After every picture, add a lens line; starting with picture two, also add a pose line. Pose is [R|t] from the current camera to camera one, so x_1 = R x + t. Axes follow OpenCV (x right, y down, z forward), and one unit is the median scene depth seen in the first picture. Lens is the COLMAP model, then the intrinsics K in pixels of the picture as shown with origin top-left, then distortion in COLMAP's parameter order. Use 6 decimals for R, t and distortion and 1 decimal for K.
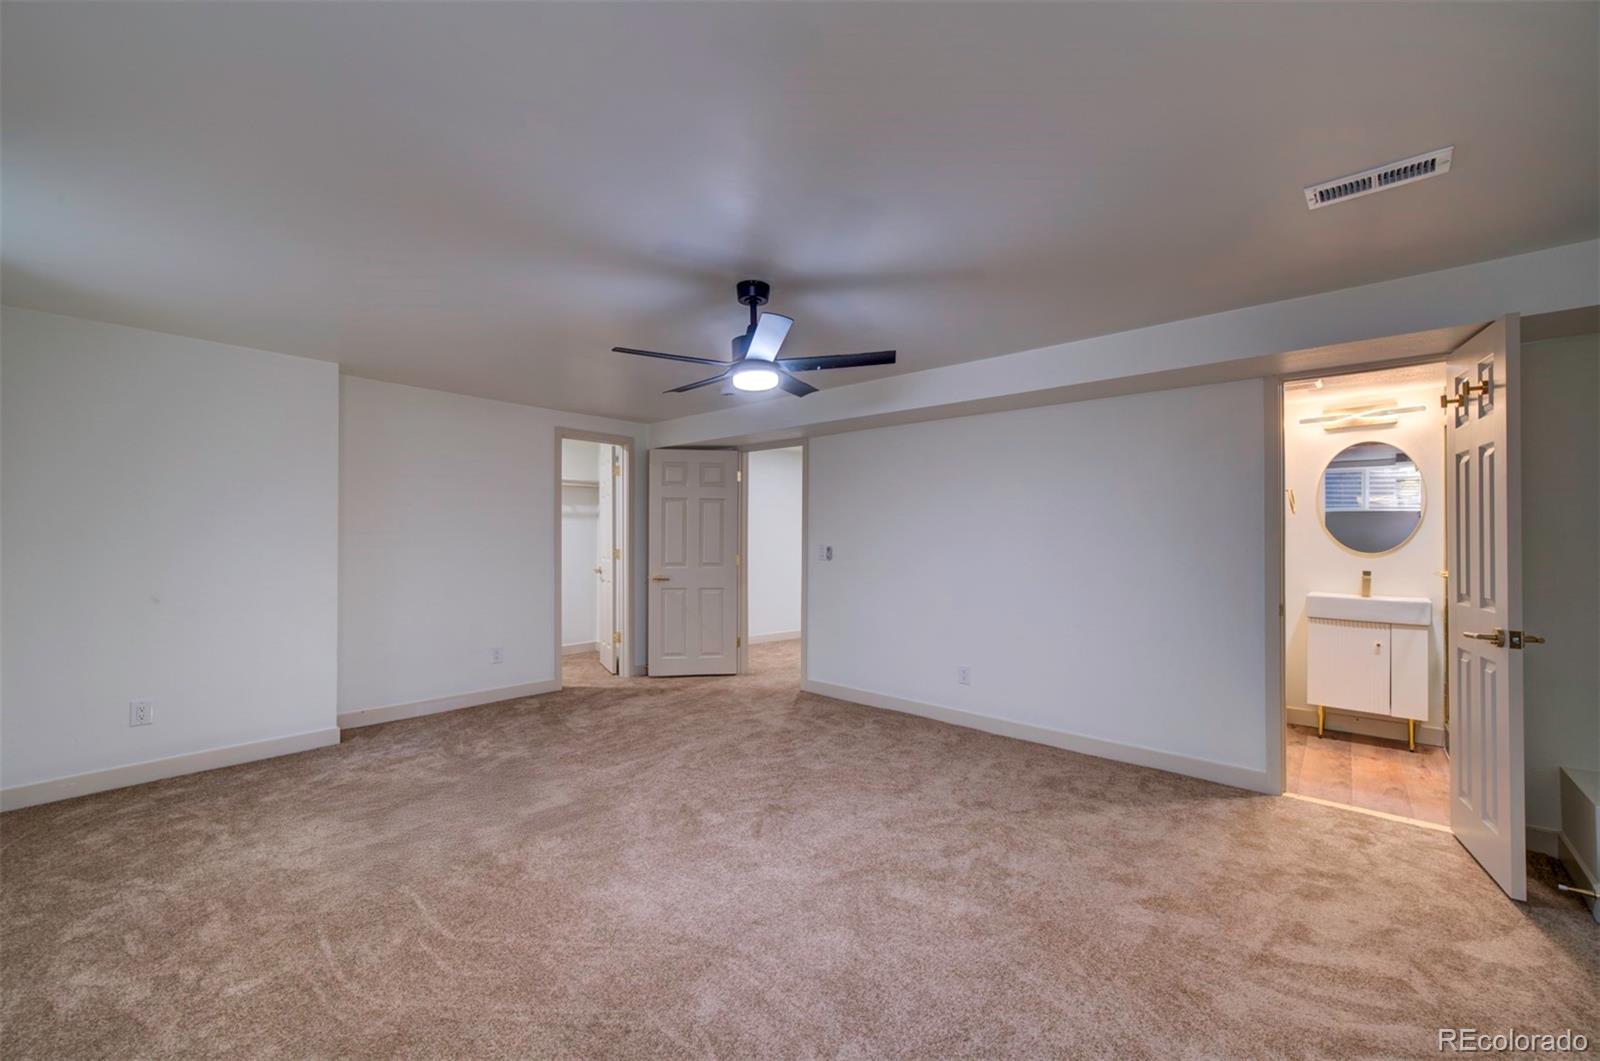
lens RADIAL K [[622.7, 0, 780.0], [0, 622.7, 535.6], [0, 0, 1]] dist [-0.040070, 0.018819]
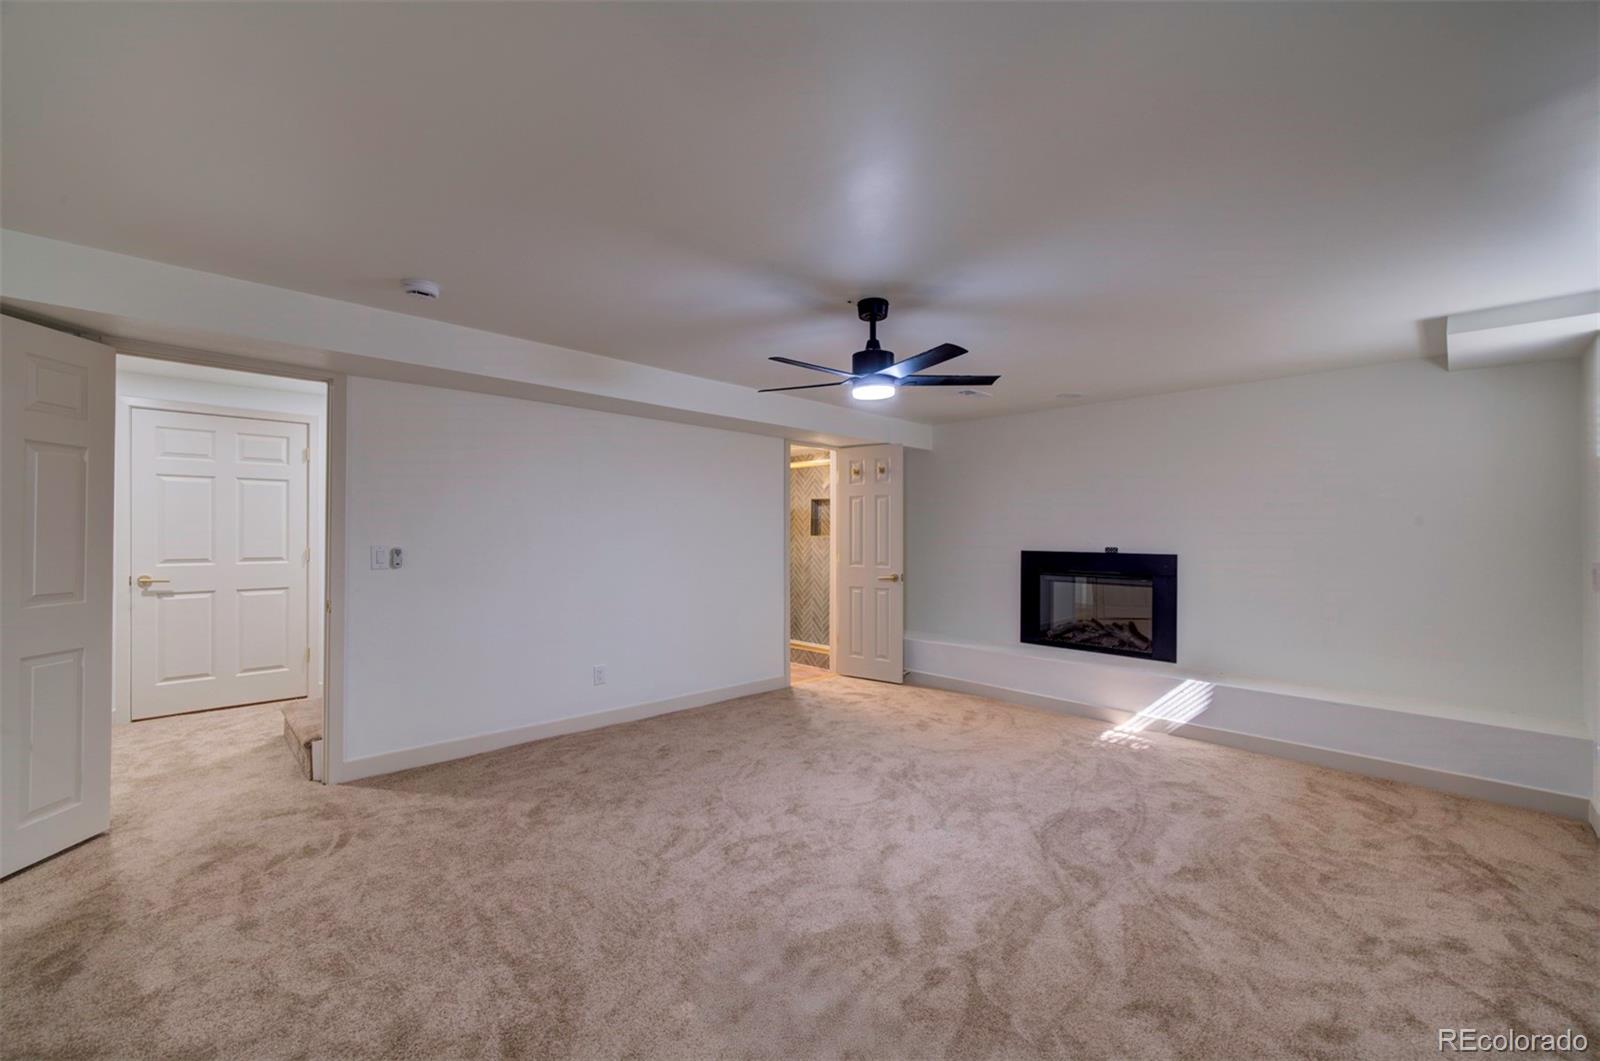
lens RADIAL K [[622.7, 0, 780.0], [0, 622.7, 535.6], [0, 0, 1]] dist [-0.040070, 0.018819]
pose [[0.076974, 0.006952, 0.997009, -0.721774], [-0.012576, 0.999903, -0.006001, 0.003478], [-0.996954, -0.012076, 0.077054, 0.684041]]
